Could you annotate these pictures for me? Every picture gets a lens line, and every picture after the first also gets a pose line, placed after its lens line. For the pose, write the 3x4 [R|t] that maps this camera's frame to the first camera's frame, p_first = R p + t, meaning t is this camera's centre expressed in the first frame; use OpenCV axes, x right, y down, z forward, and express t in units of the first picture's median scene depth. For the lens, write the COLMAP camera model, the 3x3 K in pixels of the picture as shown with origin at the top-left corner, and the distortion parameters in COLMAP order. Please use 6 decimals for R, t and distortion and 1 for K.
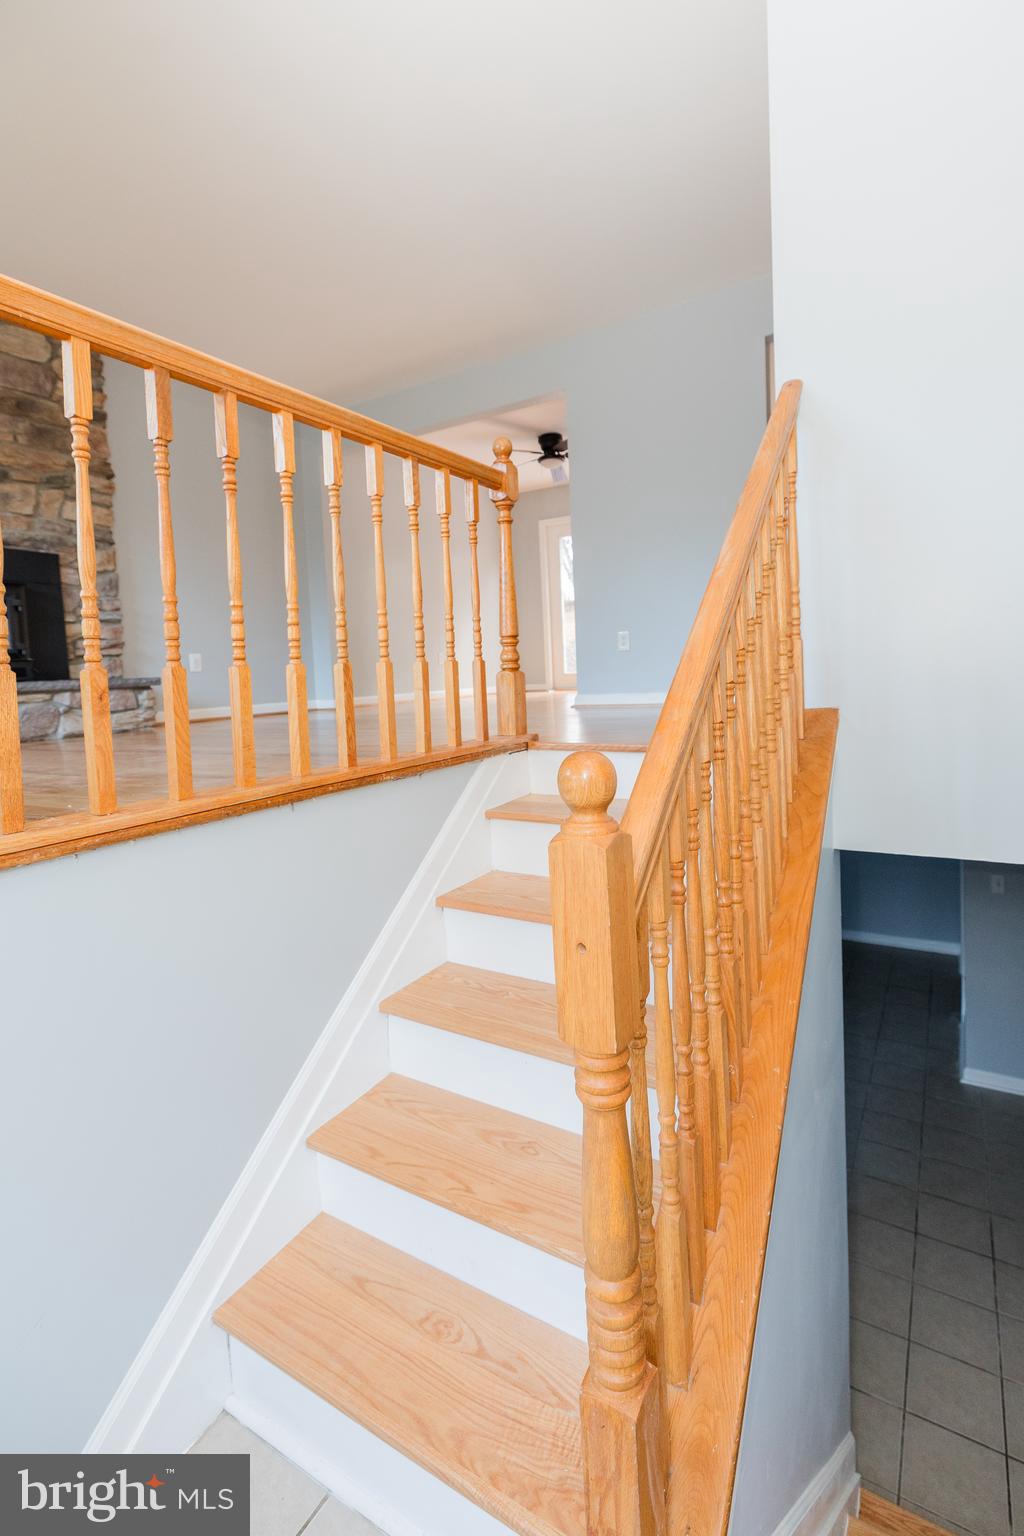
lens RADIAL K [[710.8, 0, 529.4], [0, 710.8, 704.9], [0, 0, 1]] dist [-0.001456, 0.000088]
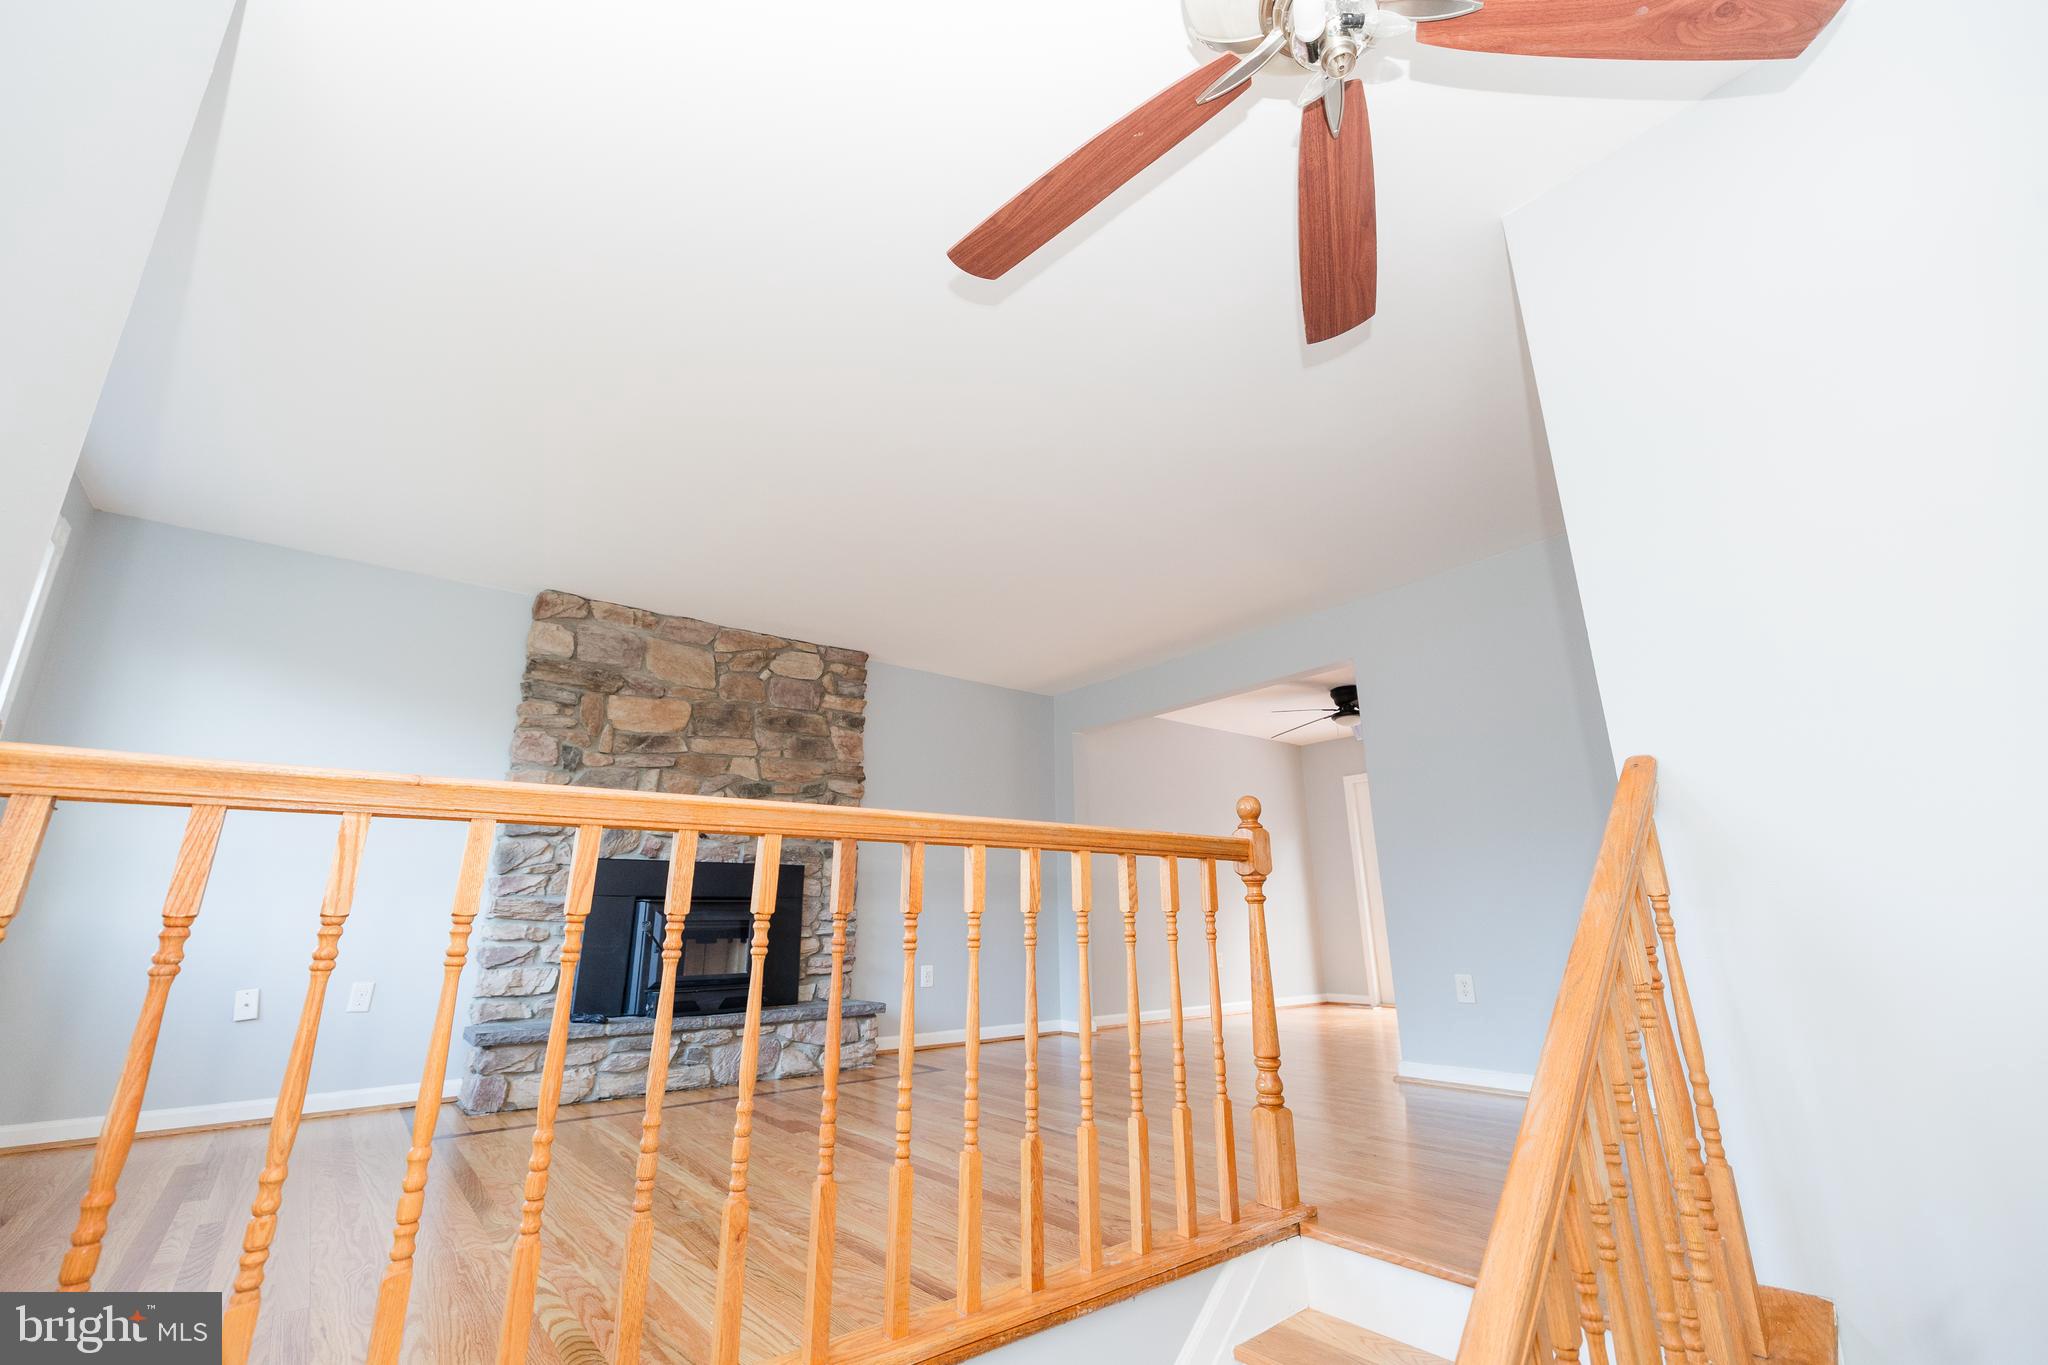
lens RADIAL K [[853.8, 0, 1023.6], [0, 853.8, 671.8], [0, 0, 1]] dist [-0.000155, 0.000290]
pose [[0.934521, -0.067105, -0.349524, 0.074667], [-0.049409, 0.948094, -0.314128, -0.187075], [0.352461, 0.310829, 0.882698, -0.014292]]
